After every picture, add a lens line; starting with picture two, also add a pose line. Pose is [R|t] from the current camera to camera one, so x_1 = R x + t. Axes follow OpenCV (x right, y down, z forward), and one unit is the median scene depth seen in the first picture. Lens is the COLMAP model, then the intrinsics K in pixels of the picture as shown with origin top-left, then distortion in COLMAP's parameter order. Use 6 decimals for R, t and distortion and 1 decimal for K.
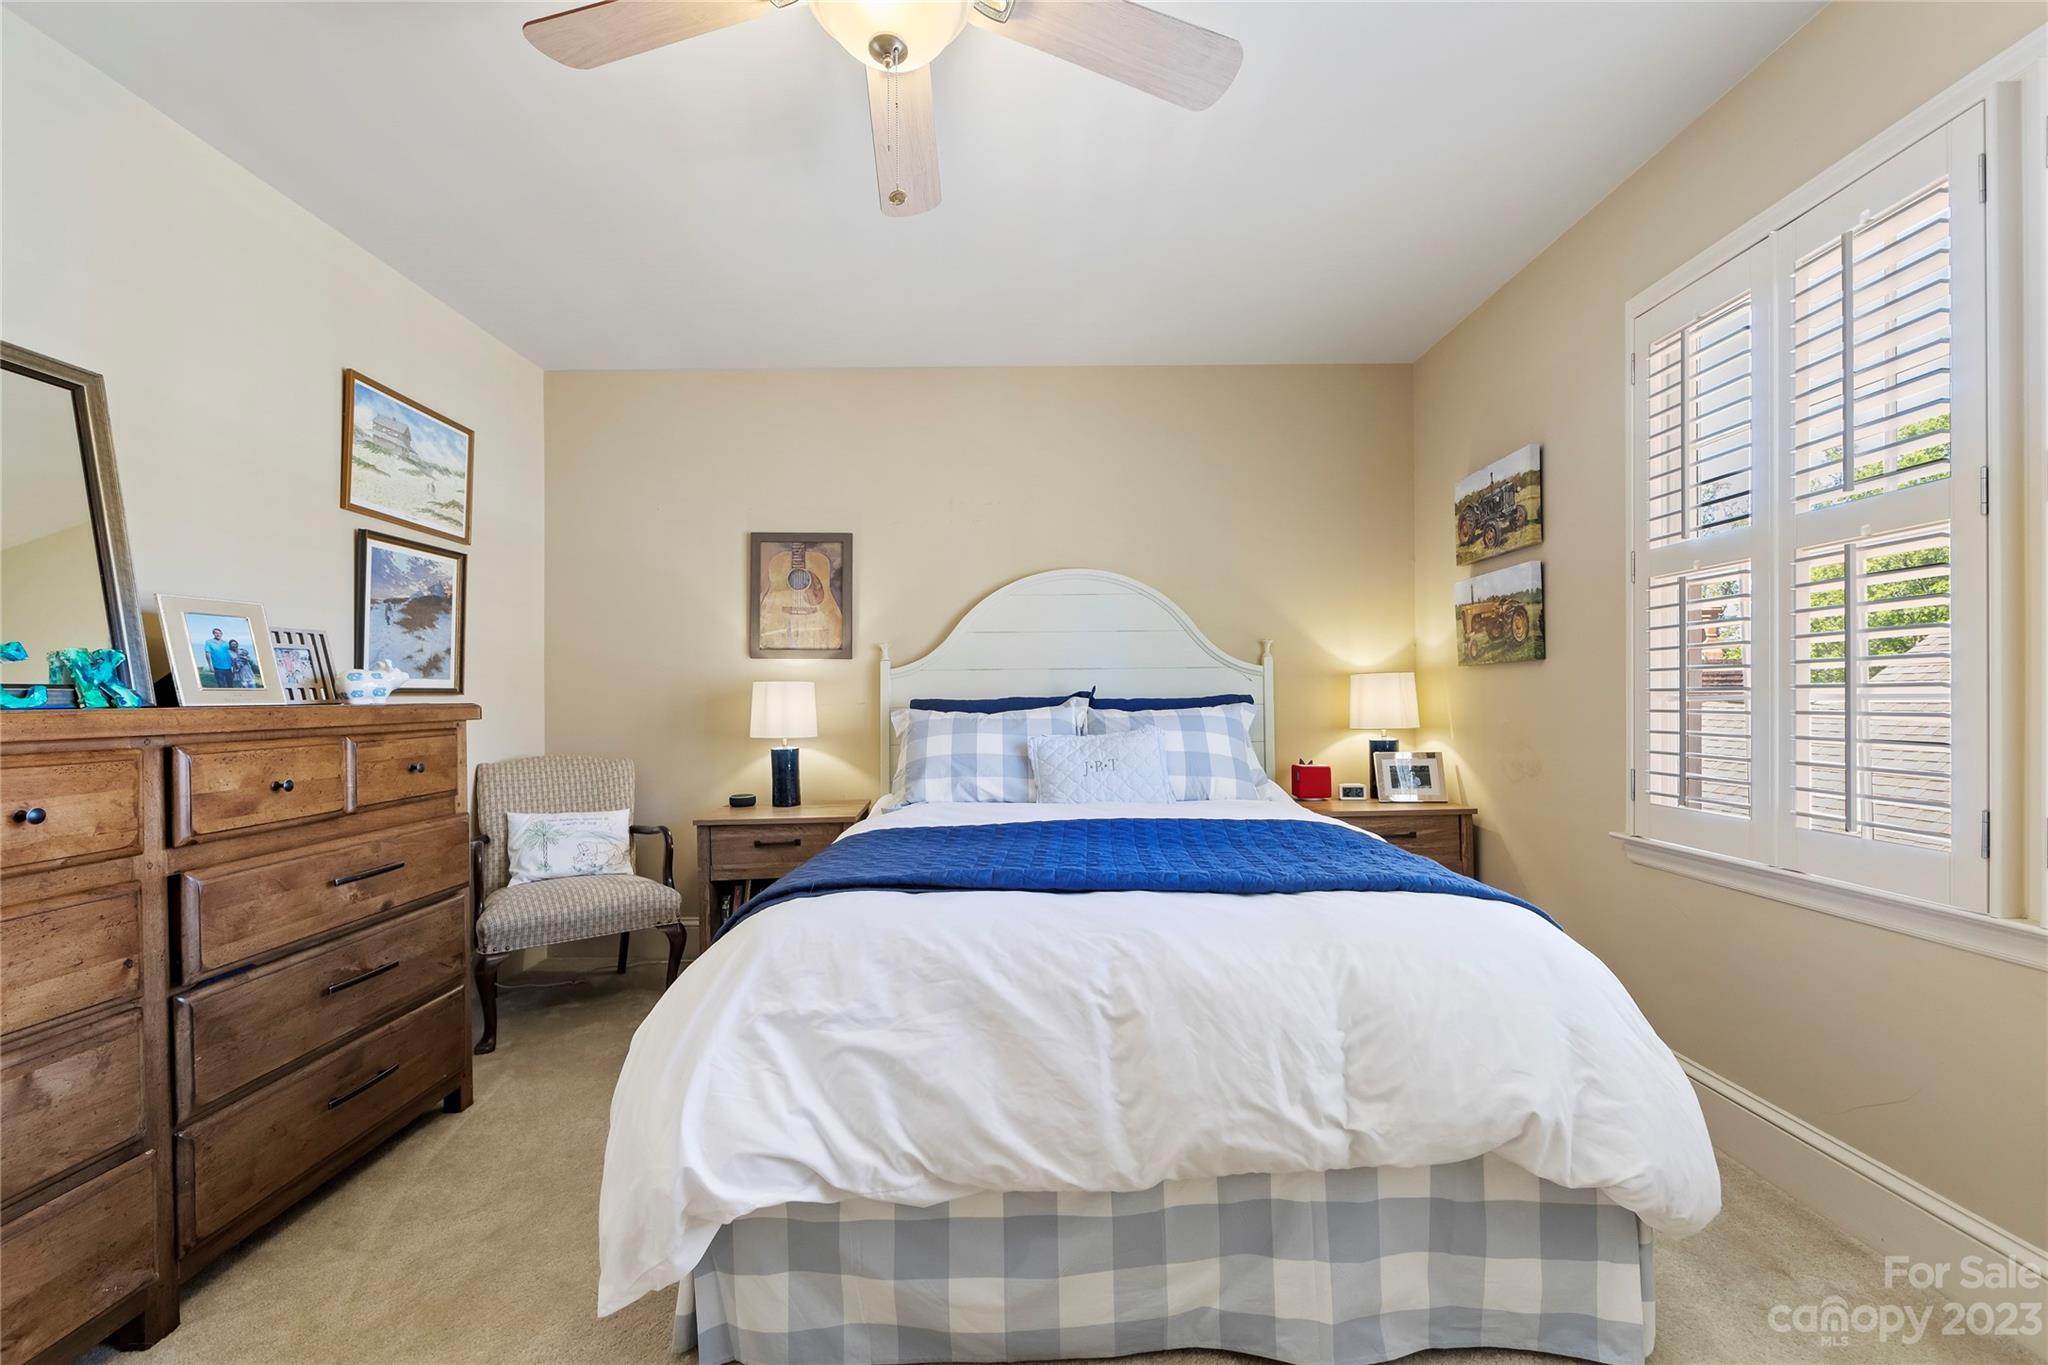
lens RADIAL K [[809.7, 0, 1032.0], [0, 809.7, 702.3], [0, 0, 1]] dist [-0.003479, 0.000165]
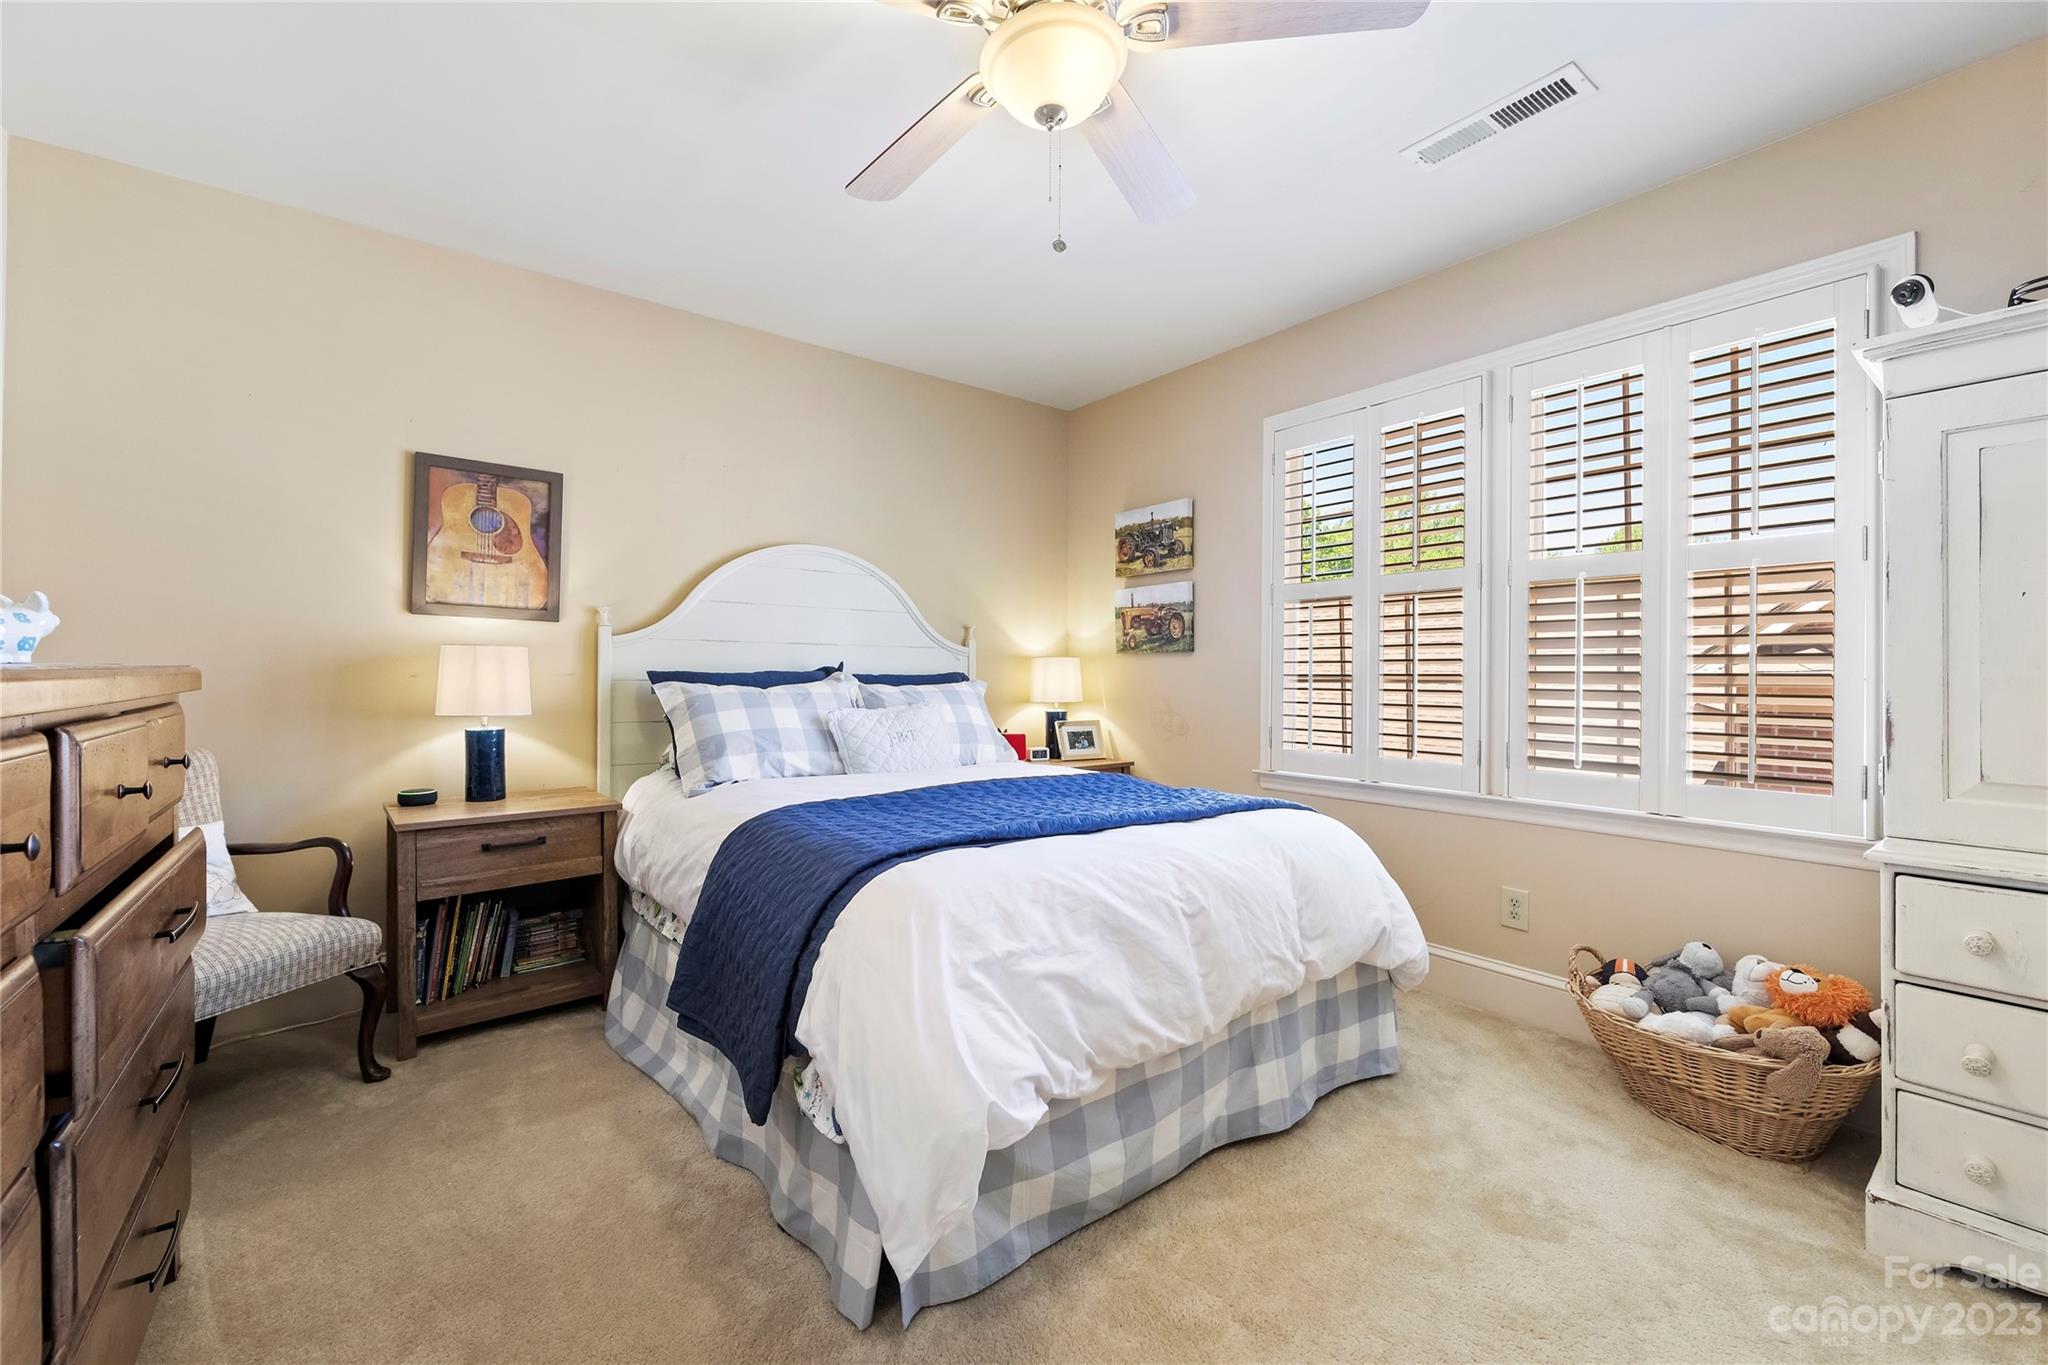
lens RADIAL K [[809.7, 0, 1022.1], [0, 809.7, 673.8], [0, 0, 1]] dist [-0.003479, 0.000165]
pose [[0.804179, 0.017143, 0.594141, -0.420737], [-0.012975, 0.999852, -0.011288, 0.004936], [-0.594246, 0.001369, 0.804282, 0.040738]]
